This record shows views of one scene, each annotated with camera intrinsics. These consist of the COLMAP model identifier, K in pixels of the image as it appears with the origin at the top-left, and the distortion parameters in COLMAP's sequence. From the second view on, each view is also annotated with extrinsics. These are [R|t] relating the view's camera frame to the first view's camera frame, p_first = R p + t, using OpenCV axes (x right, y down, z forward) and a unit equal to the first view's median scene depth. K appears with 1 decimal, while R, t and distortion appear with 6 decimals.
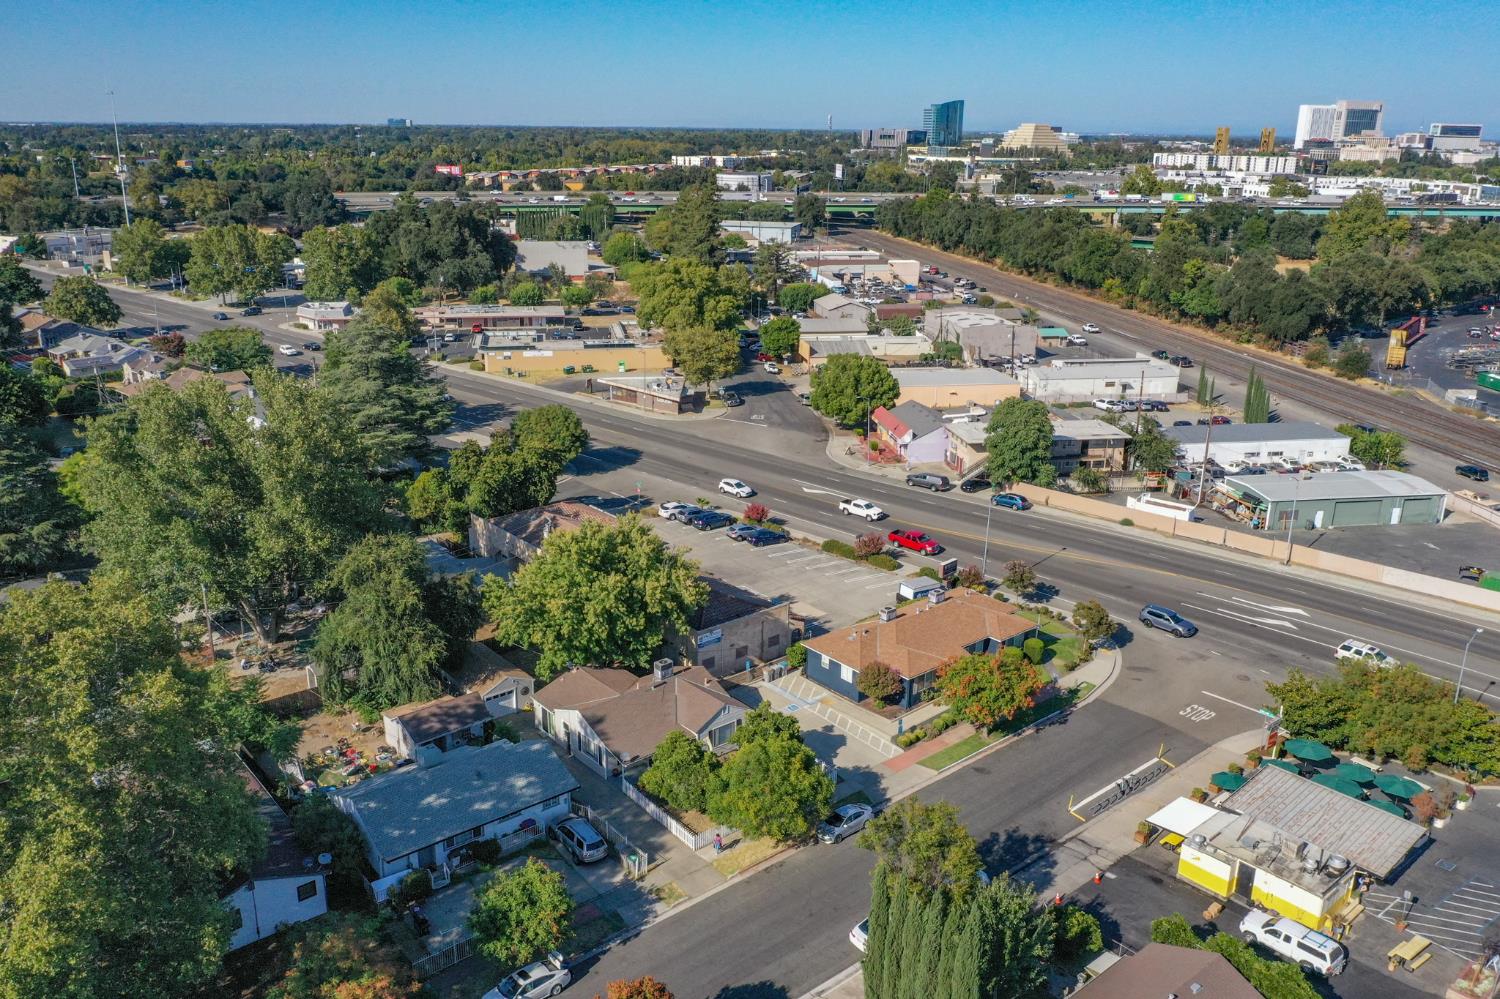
lens RADIAL K [[1182.4, 0, 750.0], [0, 1182.4, 499.5], [0, 0, 1]] dist [-0.010513, -0.001186]
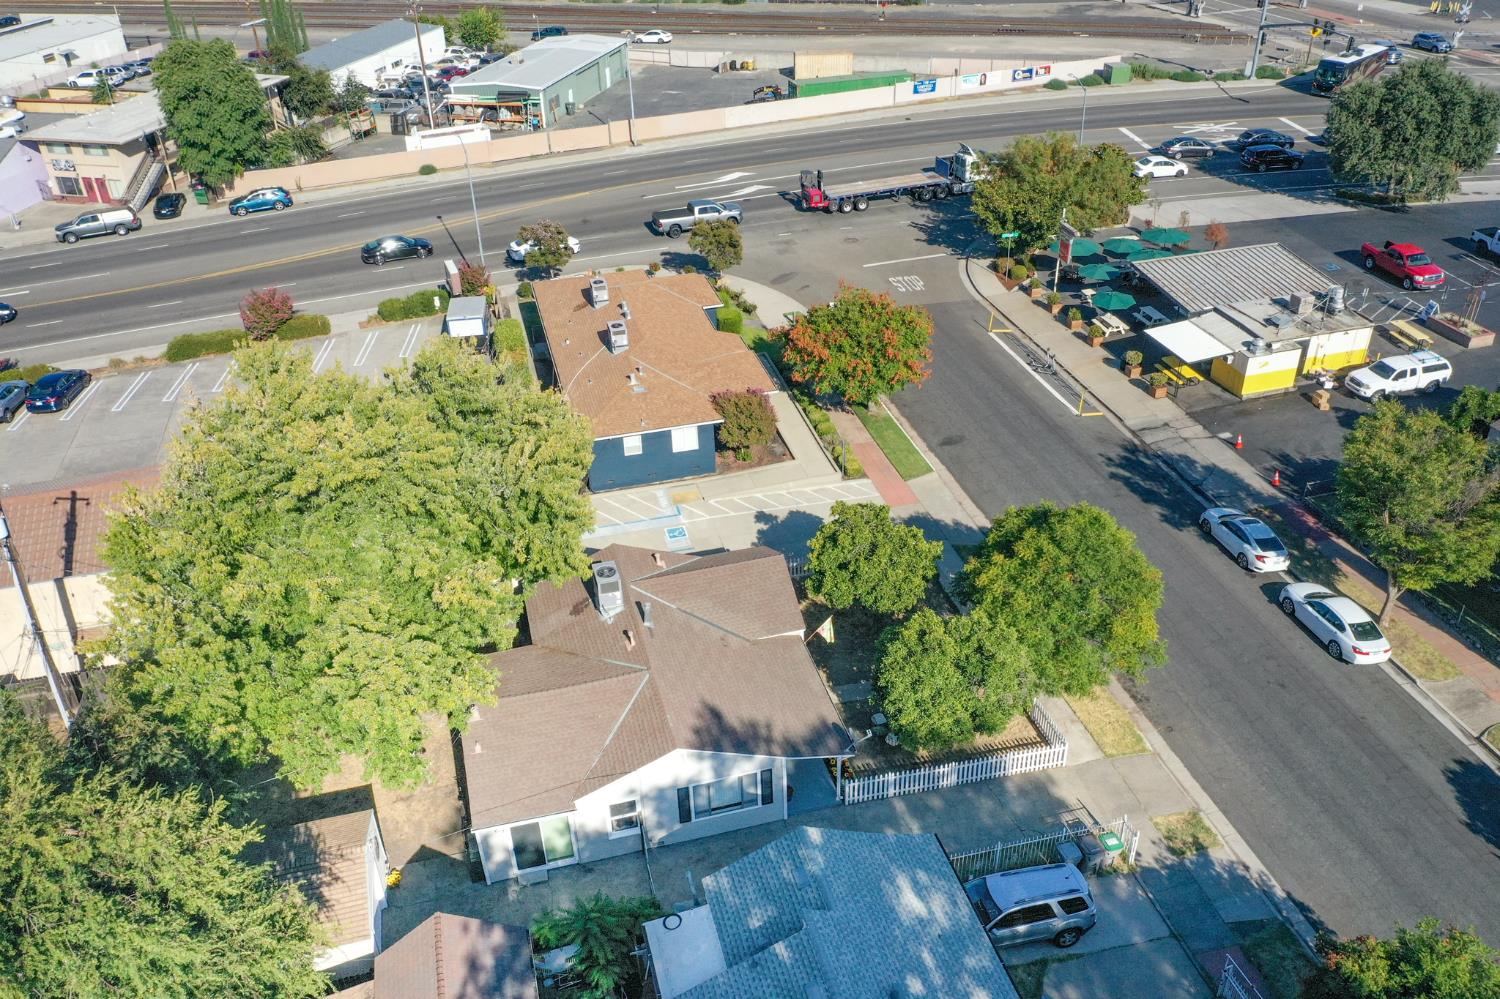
lens RADIAL K [[1182.4, 0, 750.0], [0, 1182.4, 499.5], [0, 0, 1]] dist [-0.010513, -0.001186]
pose [[0.432217, -0.503783, 0.747925, -0.369705], [0.308038, 0.861989, 0.402602, -0.056619], [-0.847526, 0.056377, 0.527750, 0.673765]]
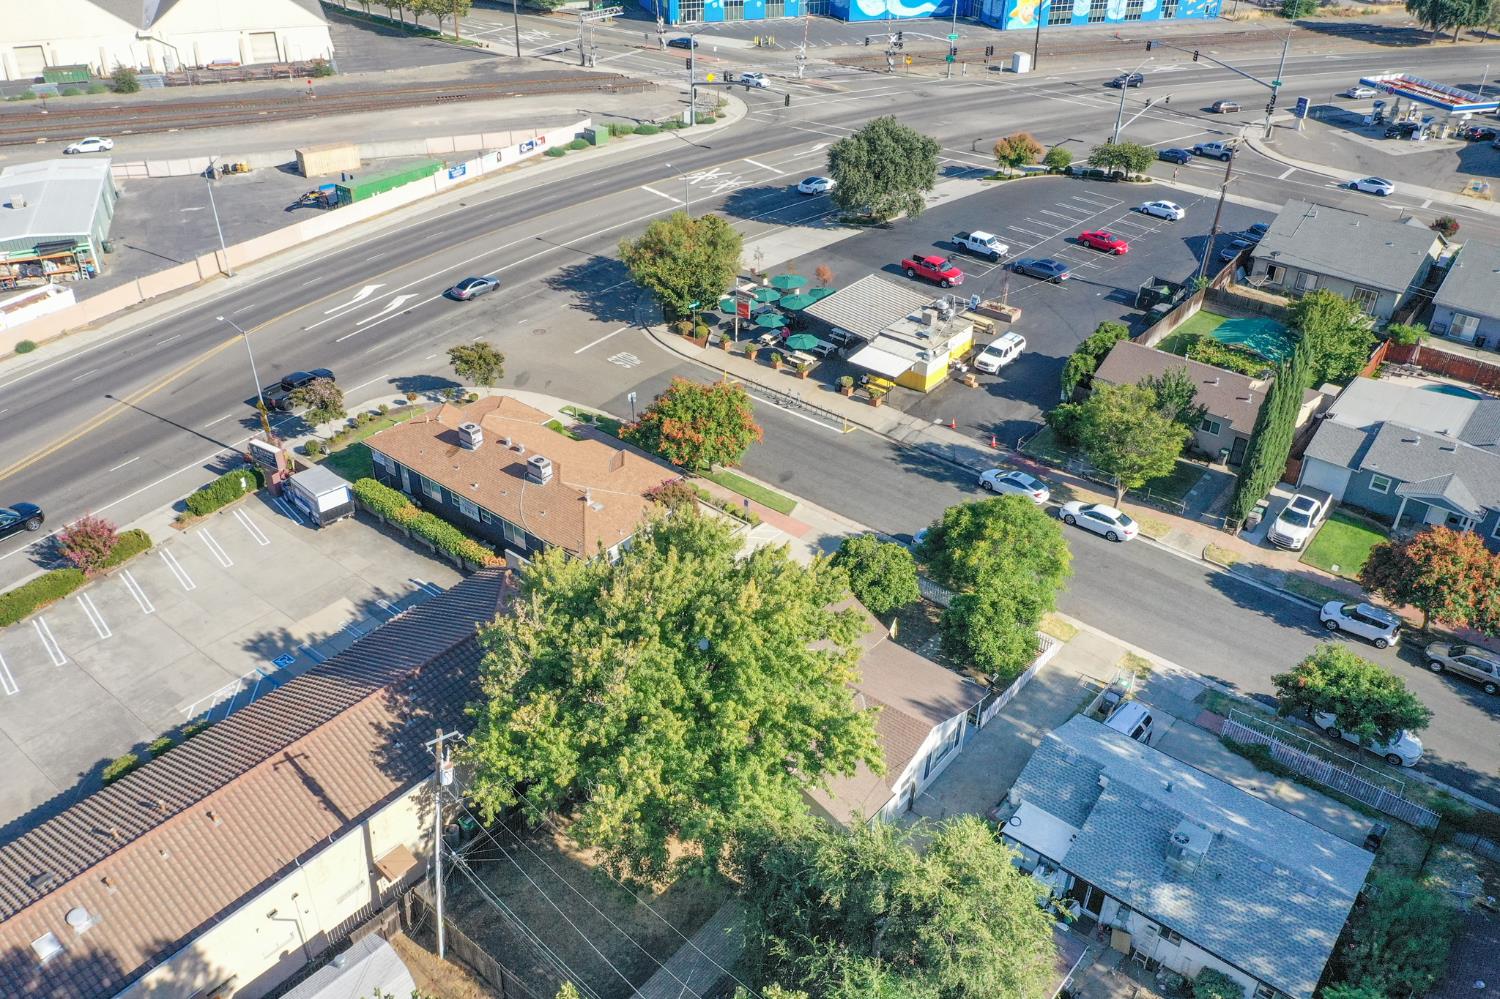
lens RADIAL K [[1182.4, 0, 750.0], [0, 1182.4, 499.5], [0, 0, 1]] dist [-0.010513, -0.001186]
pose [[-0.182197, -0.548671, 0.815944, -0.520832], [0.278570, 0.767030, 0.577983, -0.277090], [-0.942976, 0.332604, 0.013092, 0.939678]]
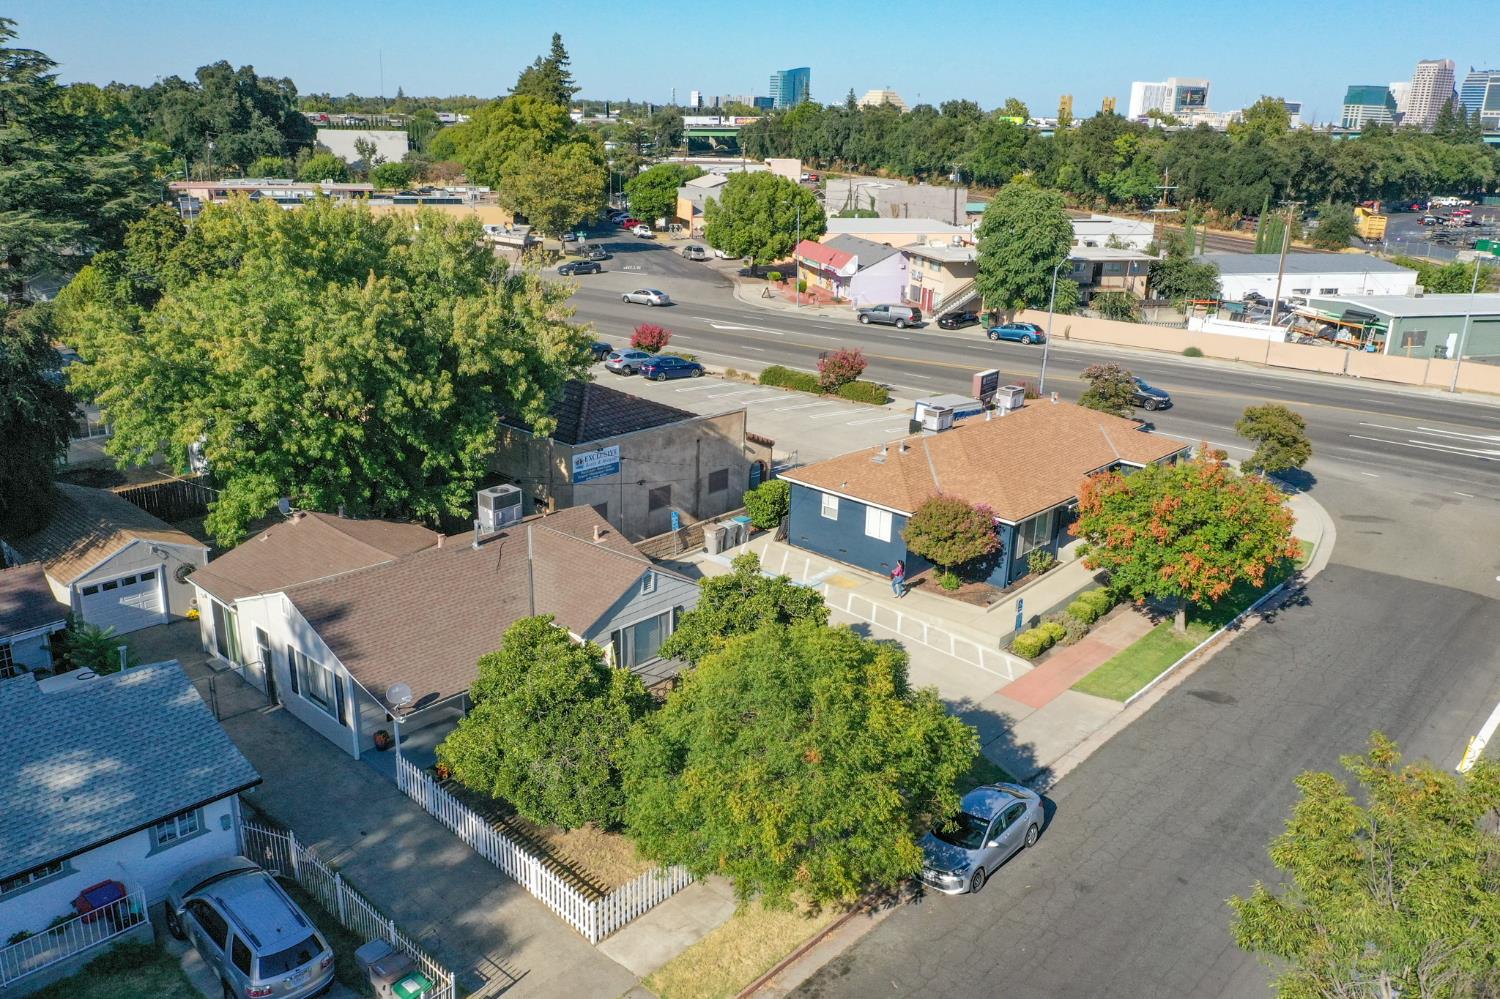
lens RADIAL K [[1182.4, 0, 750.0], [0, 1182.4, 499.5], [0, 0, 1]] dist [-0.010513, -0.001186]
pose [[0.991726, -0.026087, 0.125695, -0.034320], [0.024482, 0.999598, 0.014296, 0.131355], [-0.126018, -0.011101, 0.991966, 0.526700]]
